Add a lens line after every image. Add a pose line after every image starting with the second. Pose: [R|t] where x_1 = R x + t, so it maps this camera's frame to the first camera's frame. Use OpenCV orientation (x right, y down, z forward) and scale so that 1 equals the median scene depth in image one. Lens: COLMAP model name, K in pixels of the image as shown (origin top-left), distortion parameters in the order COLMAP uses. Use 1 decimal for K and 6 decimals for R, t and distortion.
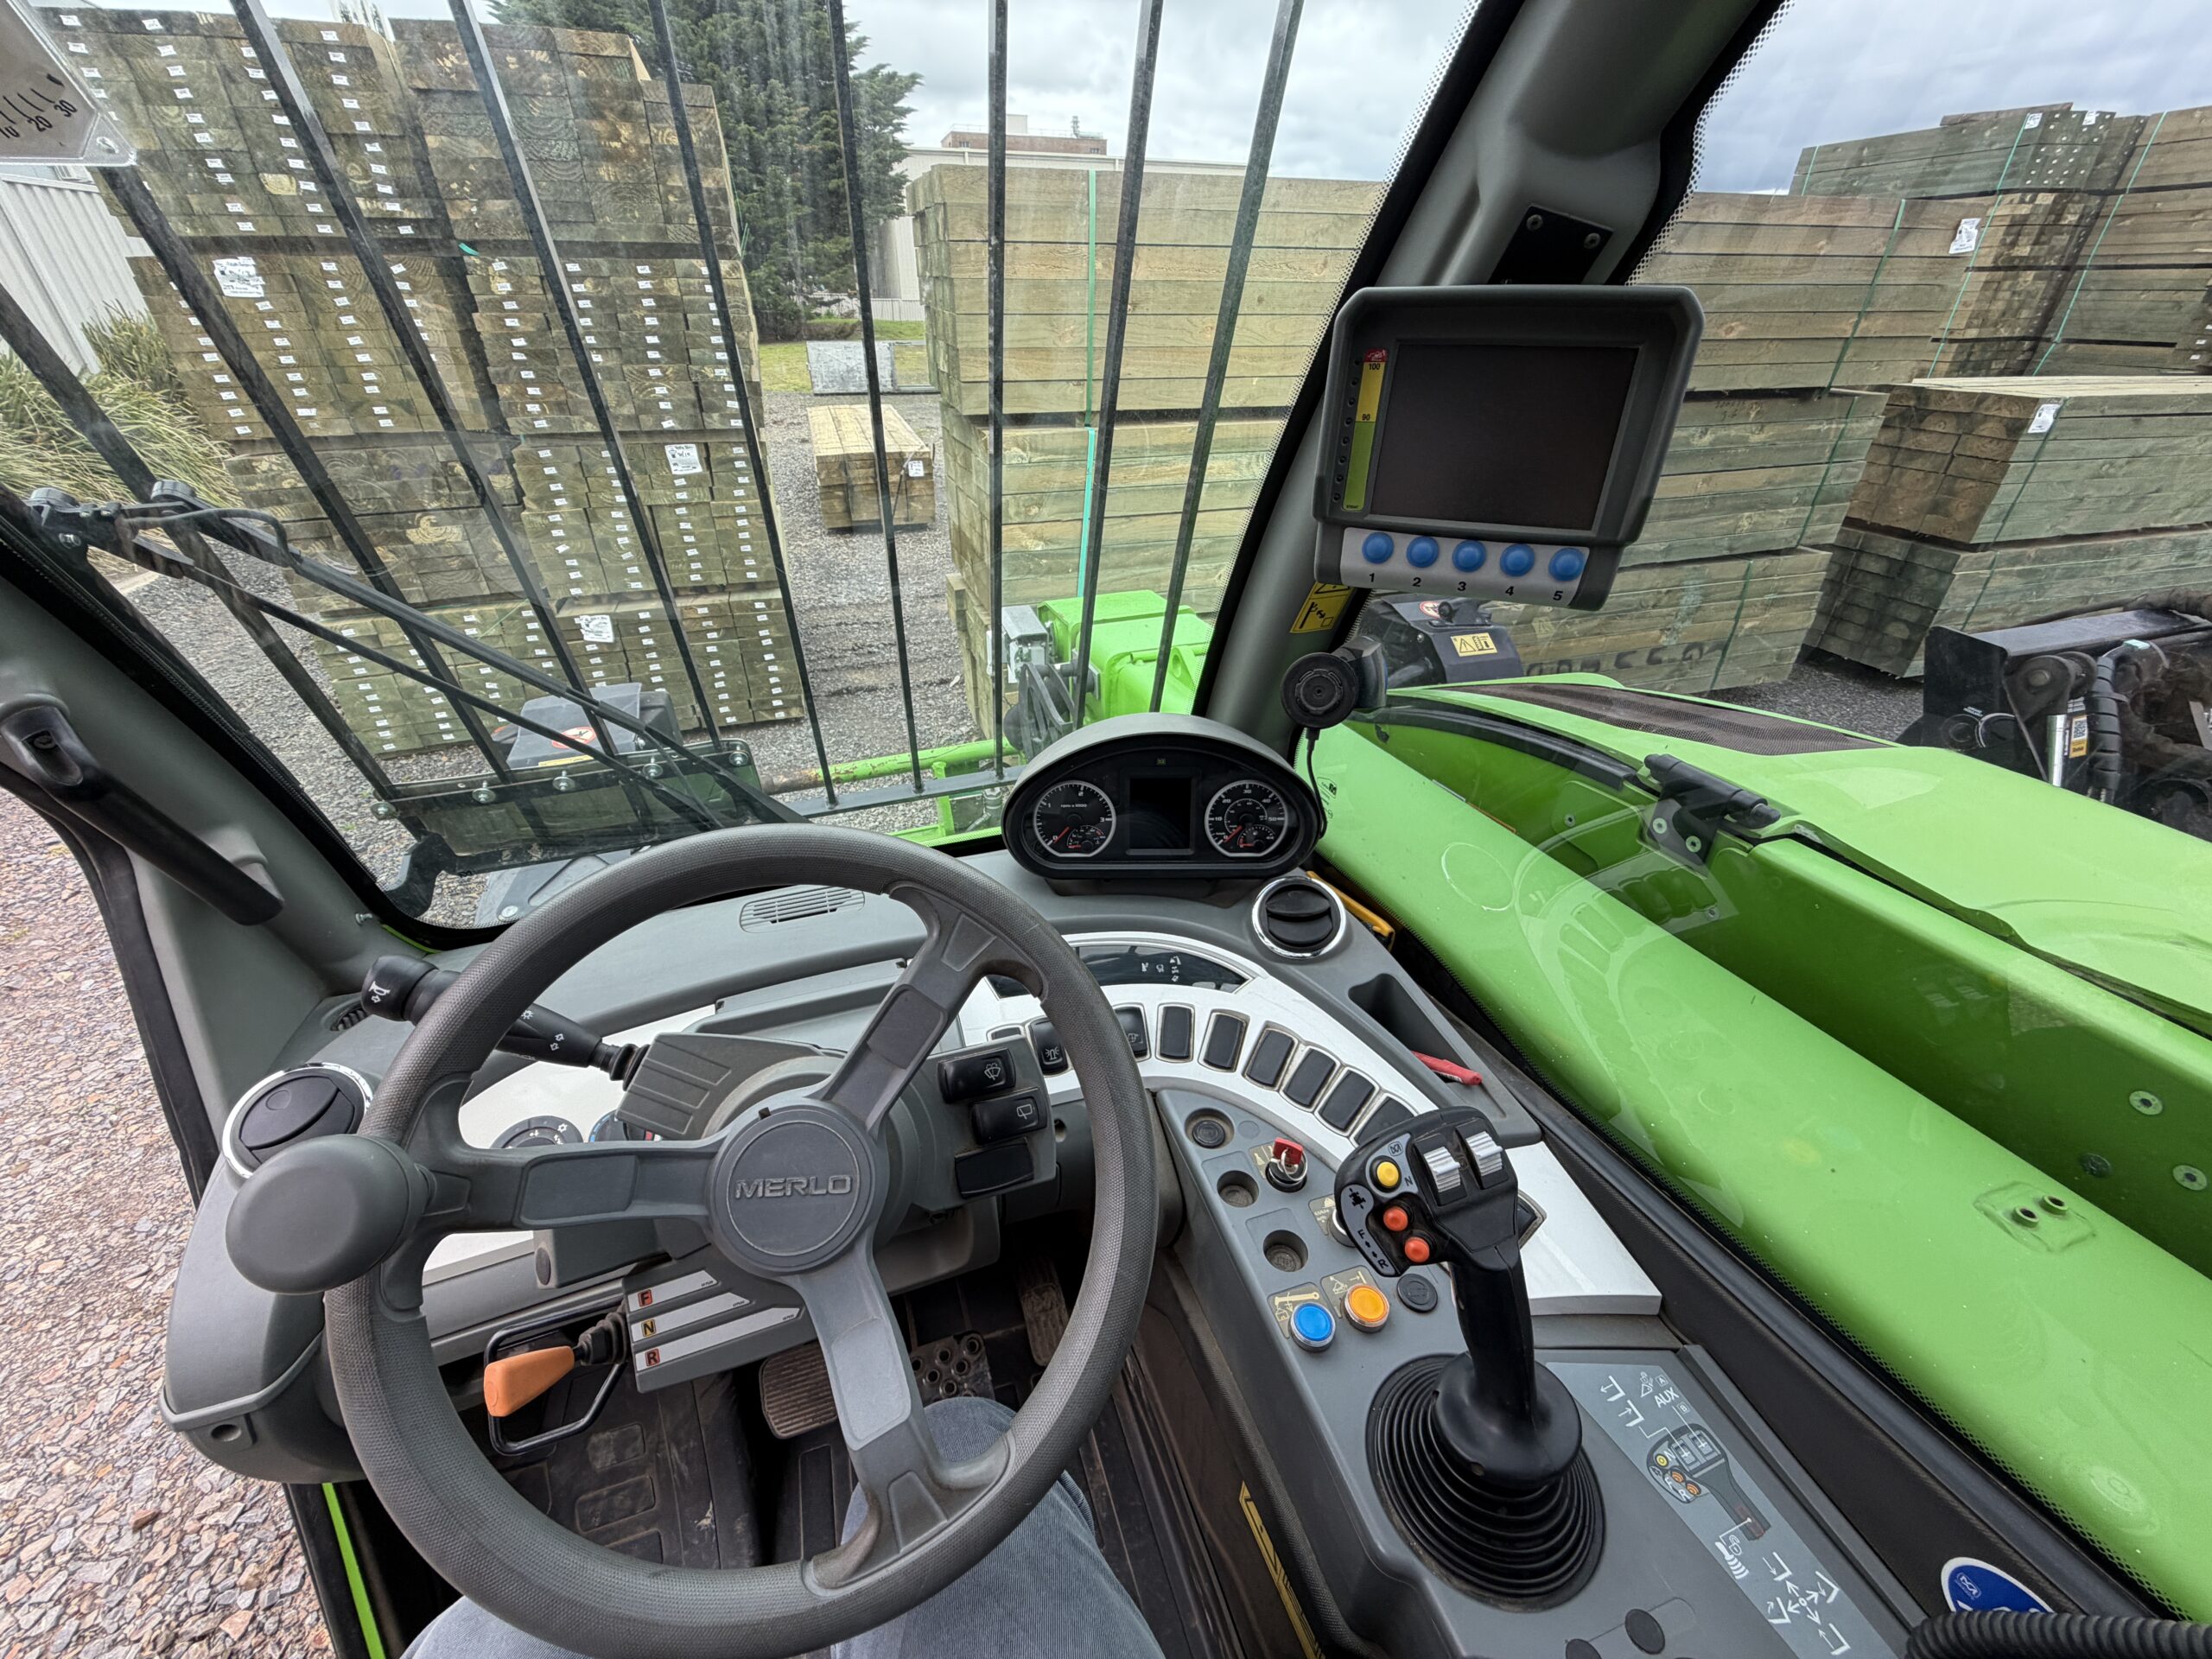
lens RADIAL K [[887.5, 0, 1097.2], [0, 887.5, 841.2], [0, 0, 1]] dist [0.001863, 0.000146]
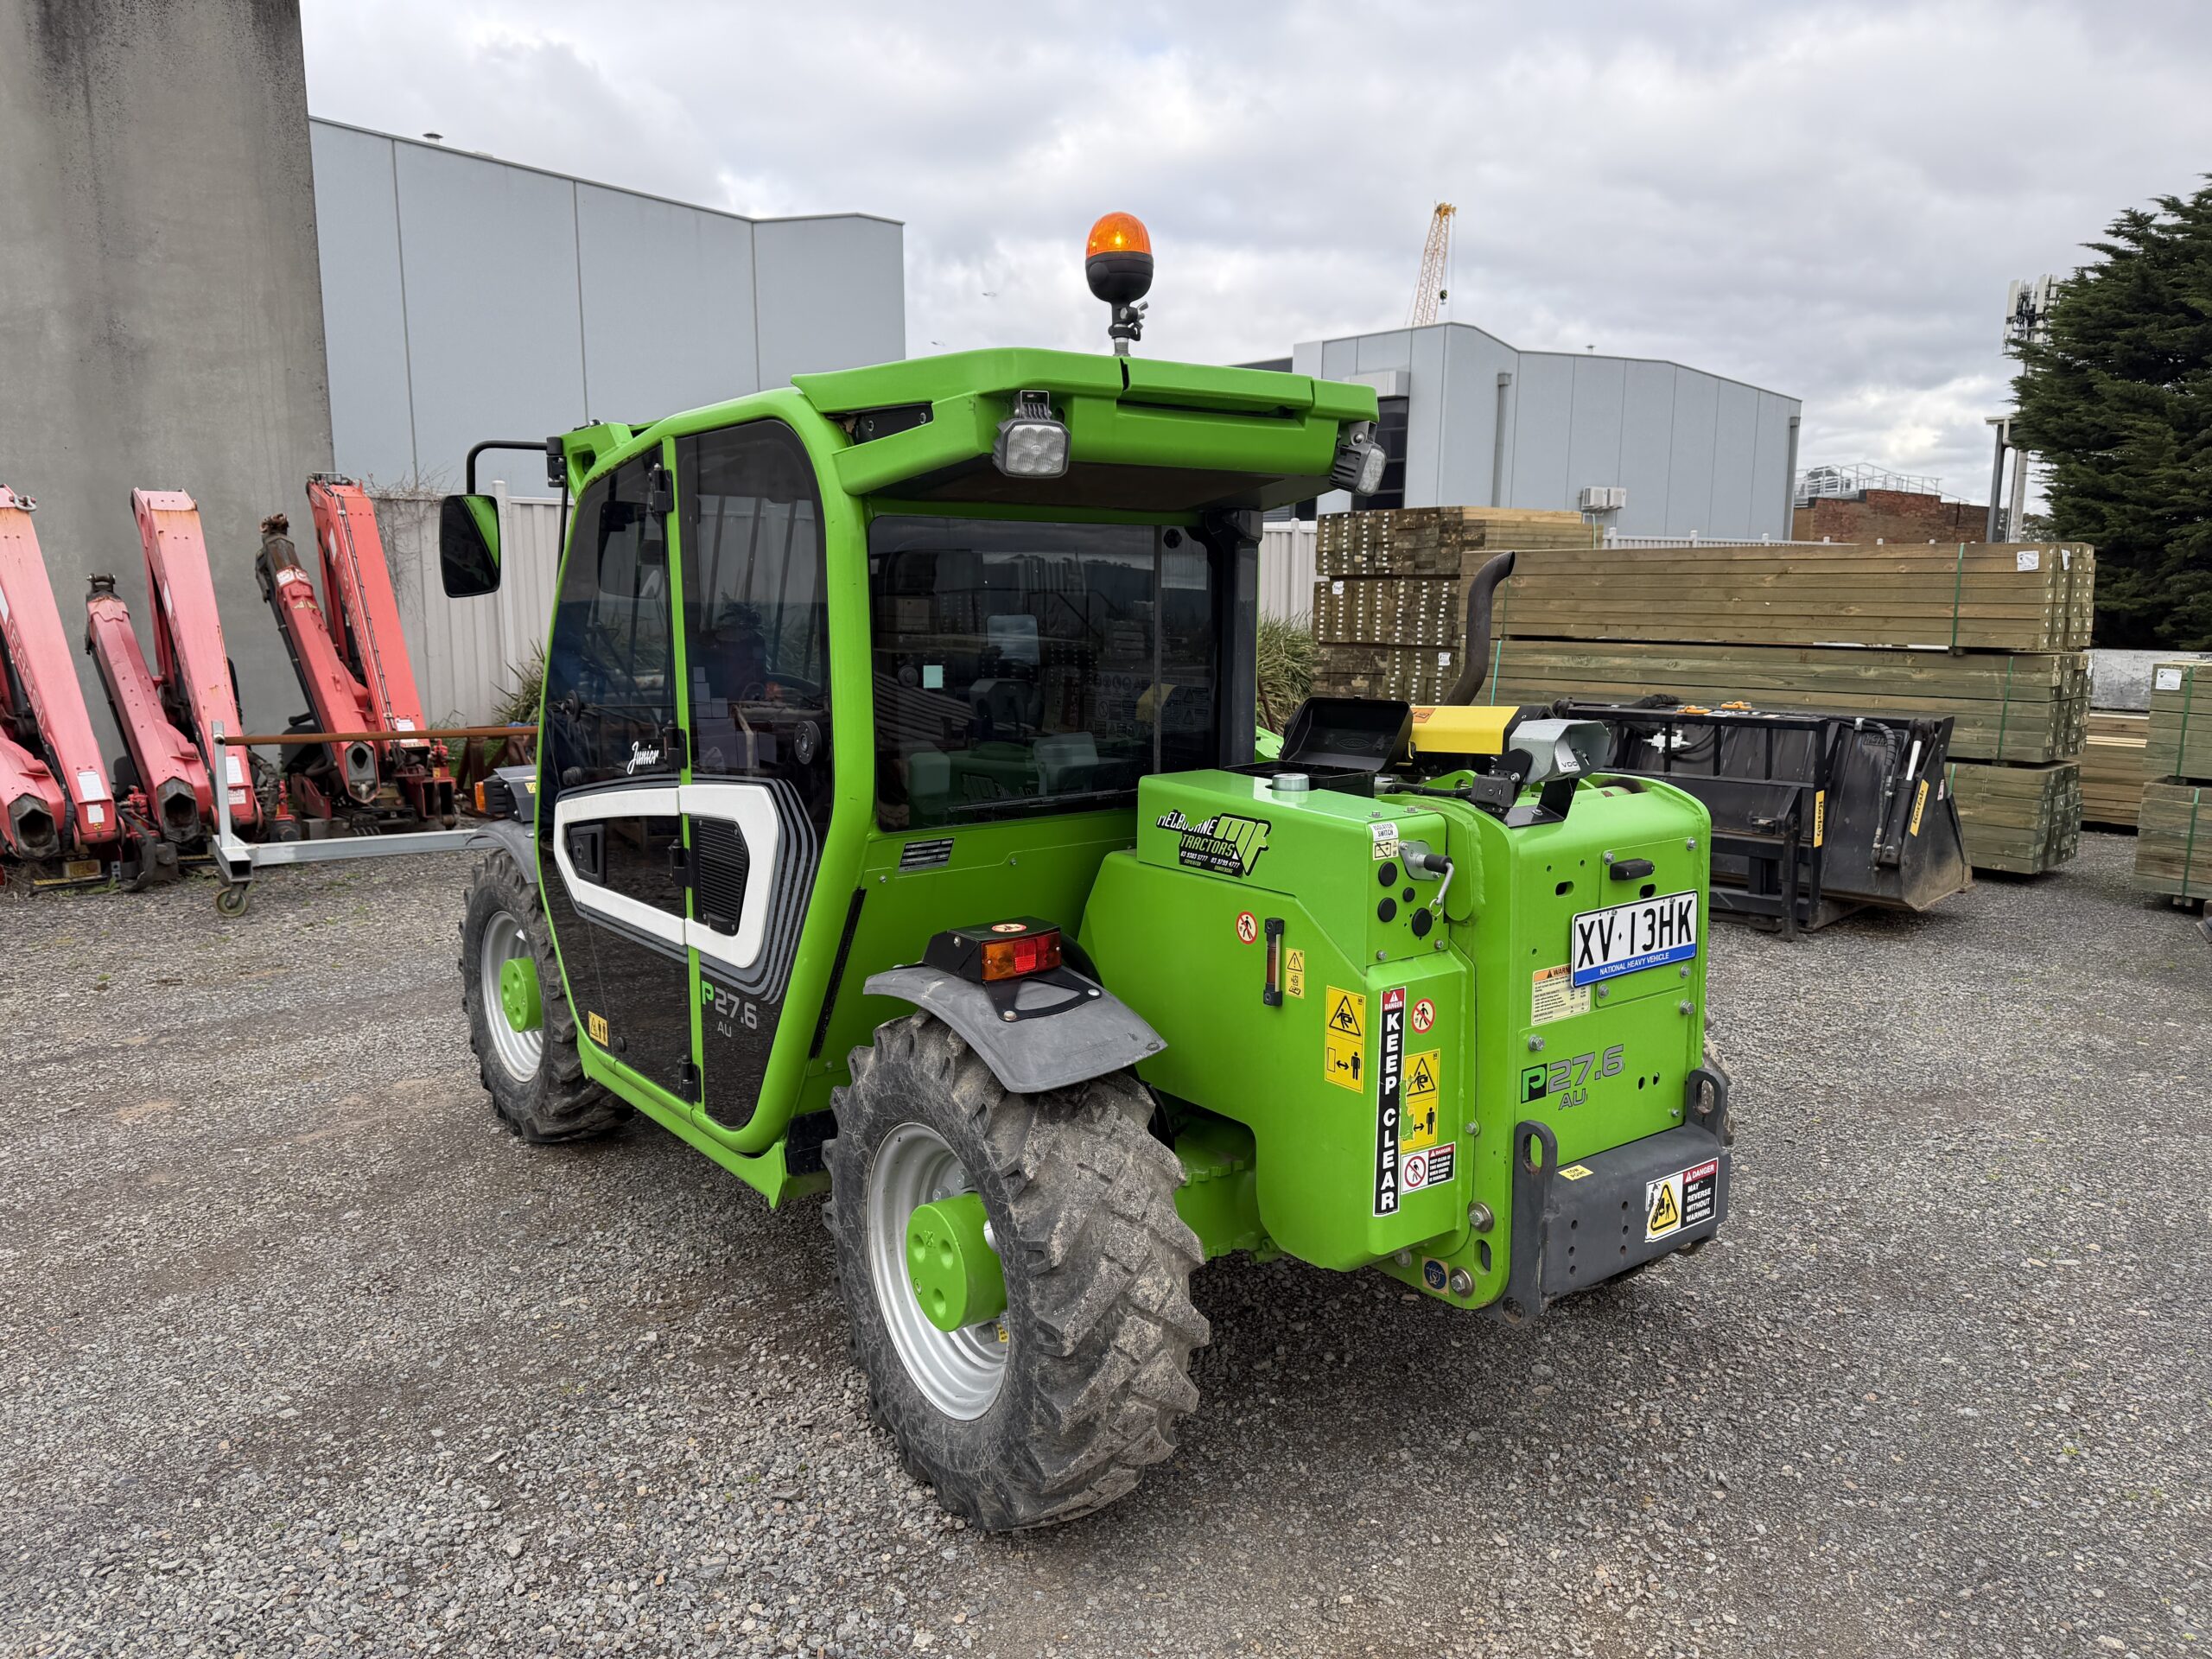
lens RADIAL K [[1527.3, 0, 1079.9], [0, 1527.3, 860.1], [0, 0, 1]] dist [0.033415, -0.038282]
pose [[0.443133, 0.156580, -0.882675, 2.612073], [-0.472287, 0.877677, -0.081411, 0.749774], [0.761957, 0.452952, 0.462879, -1.224367]]
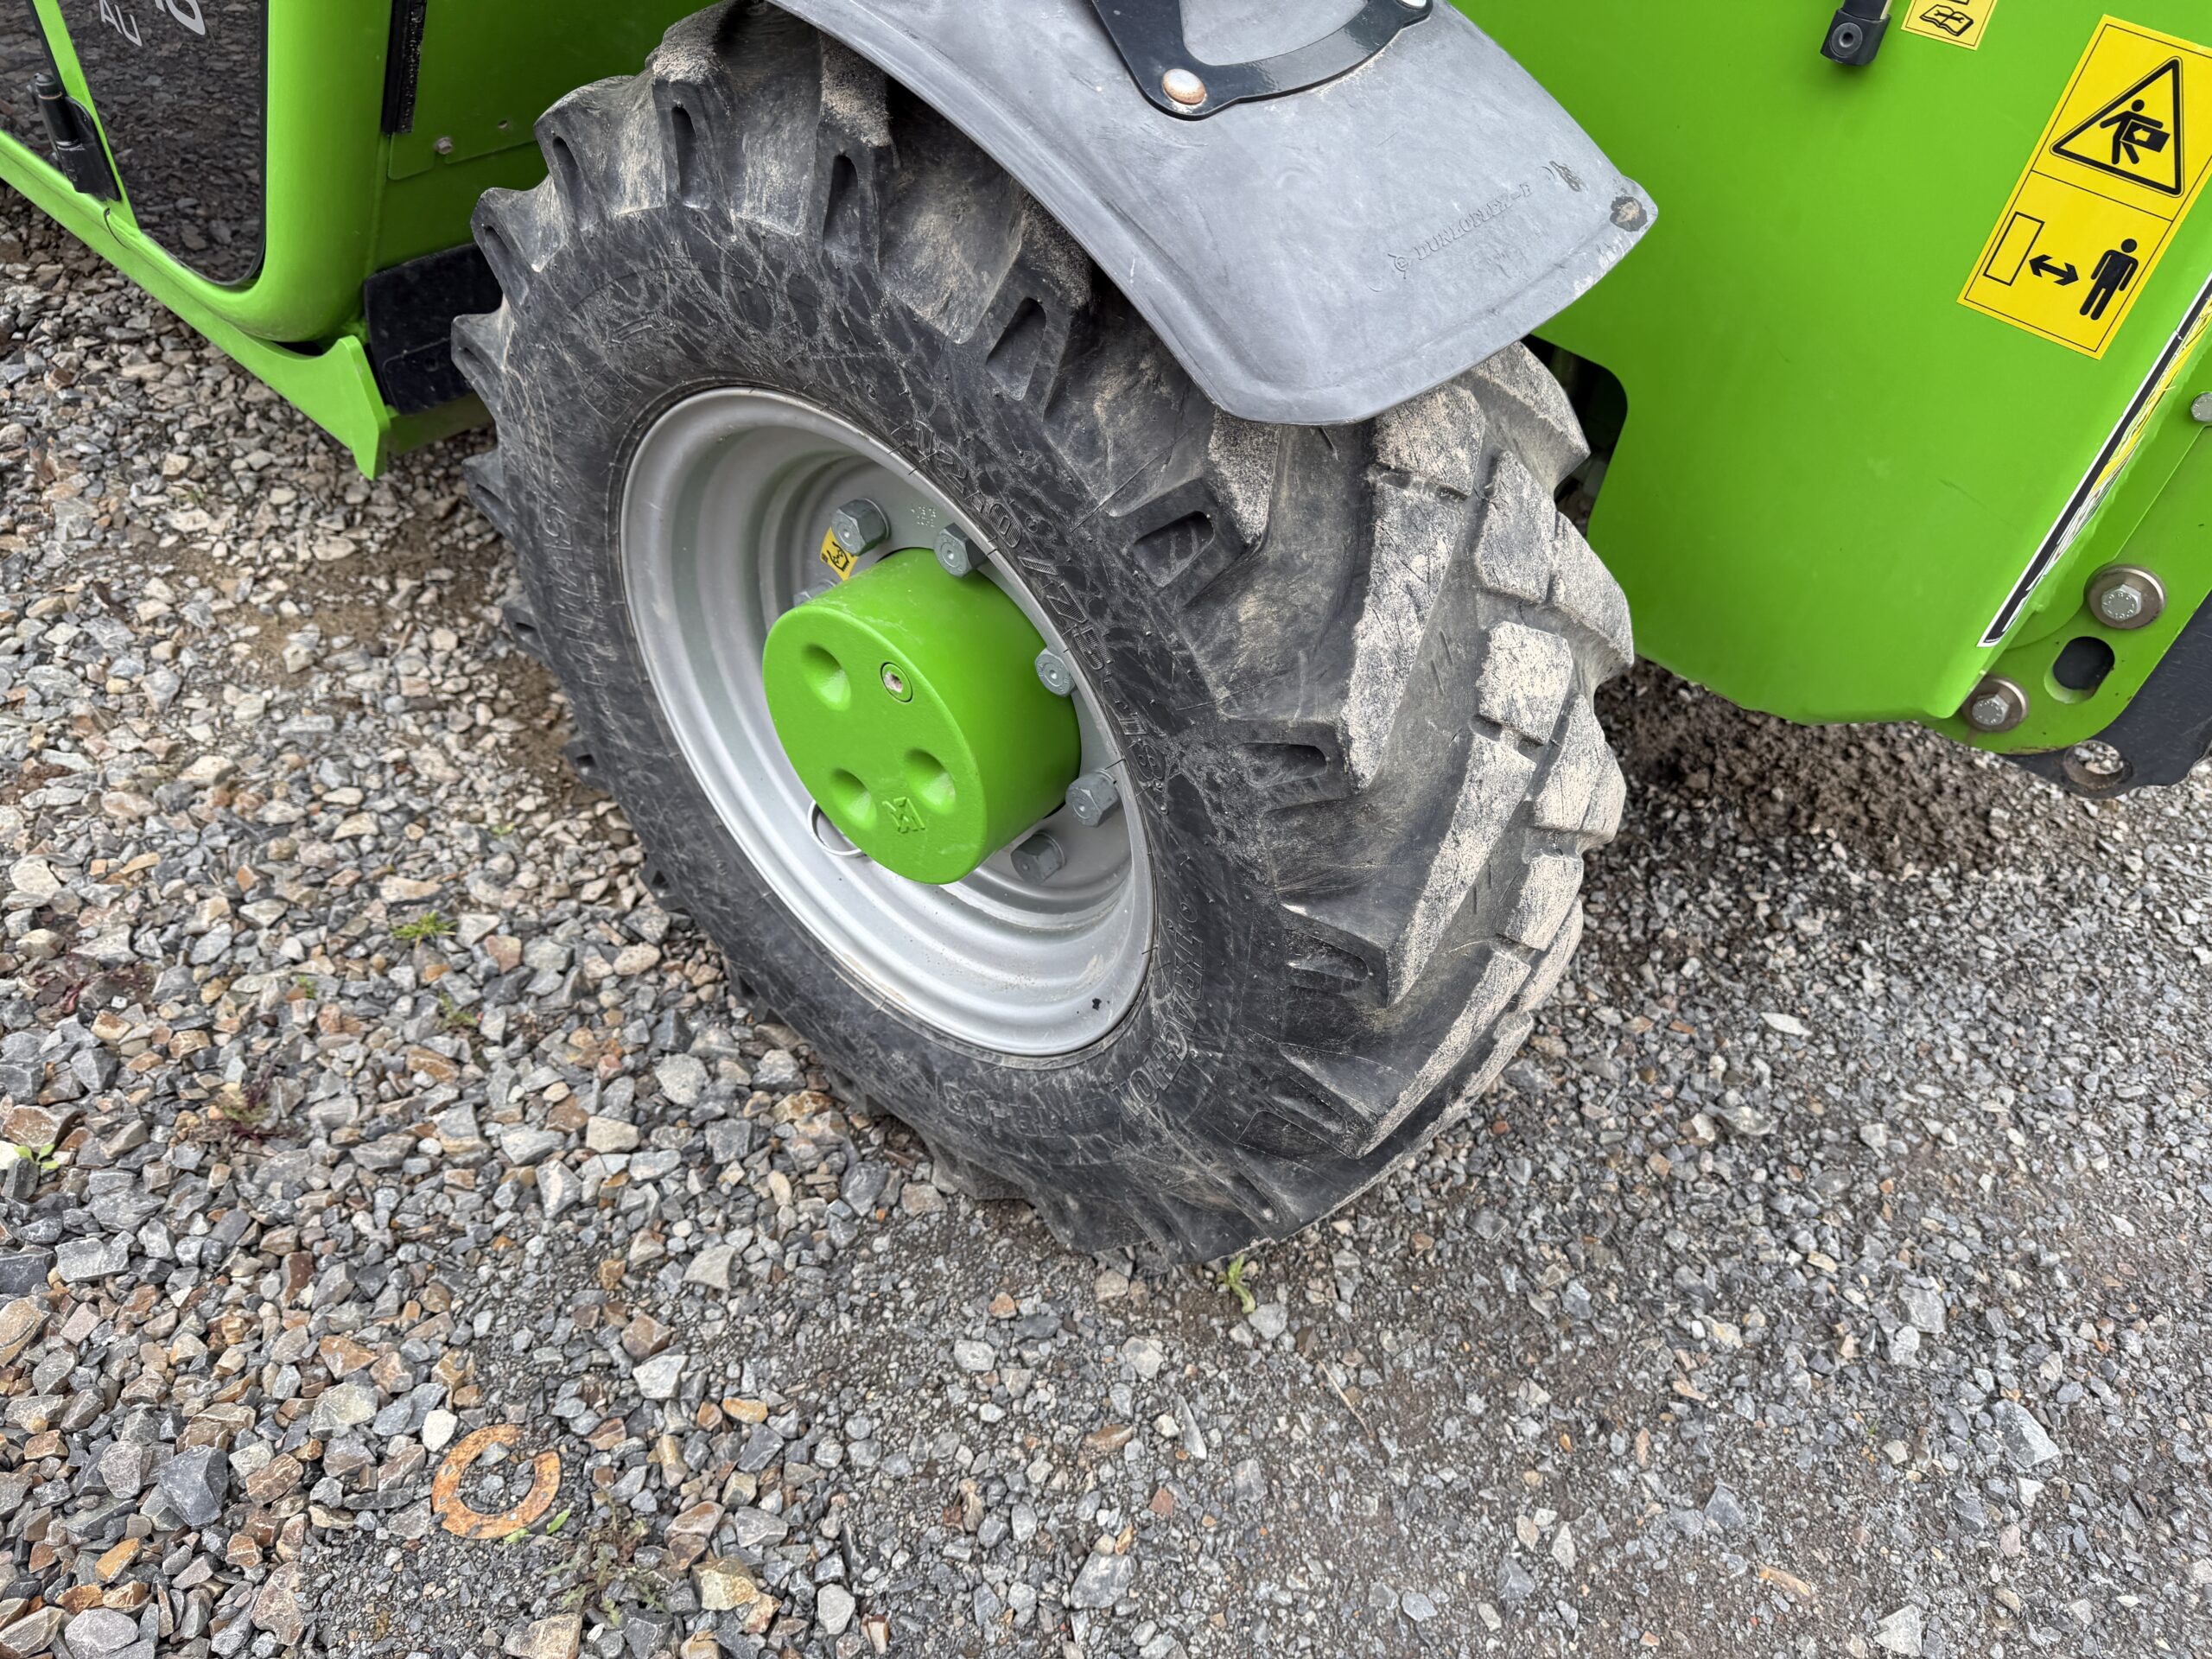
lens RADIAL K [[1559.3, 0, 1106.0], [0, 1559.3, 829.5], [0, 0, 1]] dist [0.013714, -0.018985]
pose [[0.614990, 0.606545, -0.503875, 2.105009], [-0.505996, 0.793645, 0.337780, 0.785386], [0.604777, 0.047227, 0.794993, -1.038435]]
